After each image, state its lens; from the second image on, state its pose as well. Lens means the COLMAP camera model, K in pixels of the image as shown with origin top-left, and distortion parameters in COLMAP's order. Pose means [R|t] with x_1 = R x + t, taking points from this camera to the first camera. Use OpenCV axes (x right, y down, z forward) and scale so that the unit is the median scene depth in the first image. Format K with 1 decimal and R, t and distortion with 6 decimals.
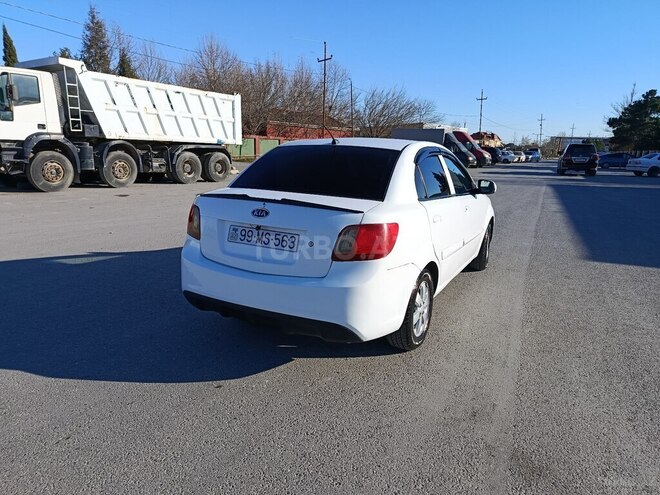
lens RADIAL K [[459.2, 0, 329.8], [0, 459.2, 251.0], [0, 0, 1]] dist [0.064805, -0.060548]
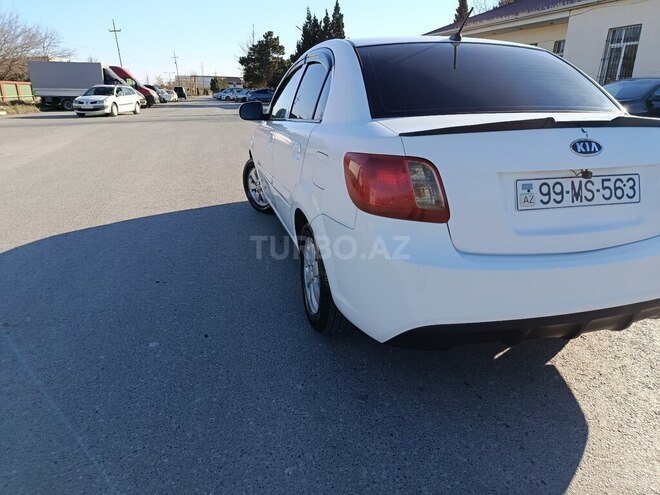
lens RADIAL K [[468.3, 0, 332.0], [0, 468.3, 245.7], [0, 0, 1]] dist [0.022608, -0.020265]
pose [[0.734471, -0.237799, 0.635613, -0.161669], [0.170806, 0.971223, 0.165988, -0.023923], [-0.656793, -0.013347, 0.753953, 0.159910]]
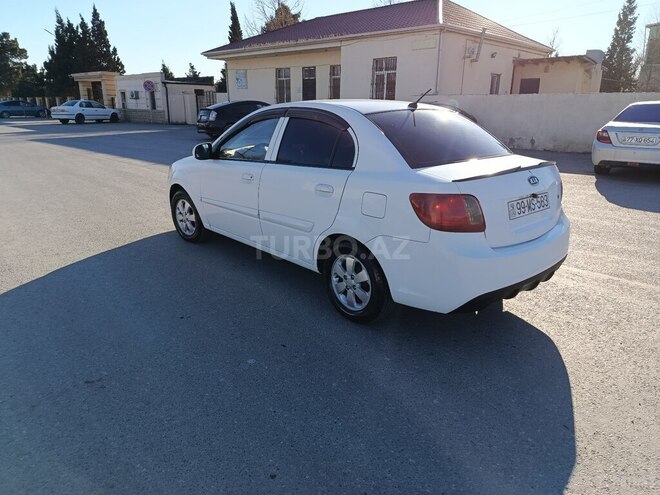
lens RADIAL K [[468.3, 0, 332.0], [0, 468.3, 245.7], [0, 0, 1]] dist [0.022608, -0.020265]
pose [[0.346447, -0.299028, 0.889133, -0.264416], [0.212630, 0.948195, 0.236041, -0.059666], [-0.913654, 0.107281, 0.392082, 0.211272]]
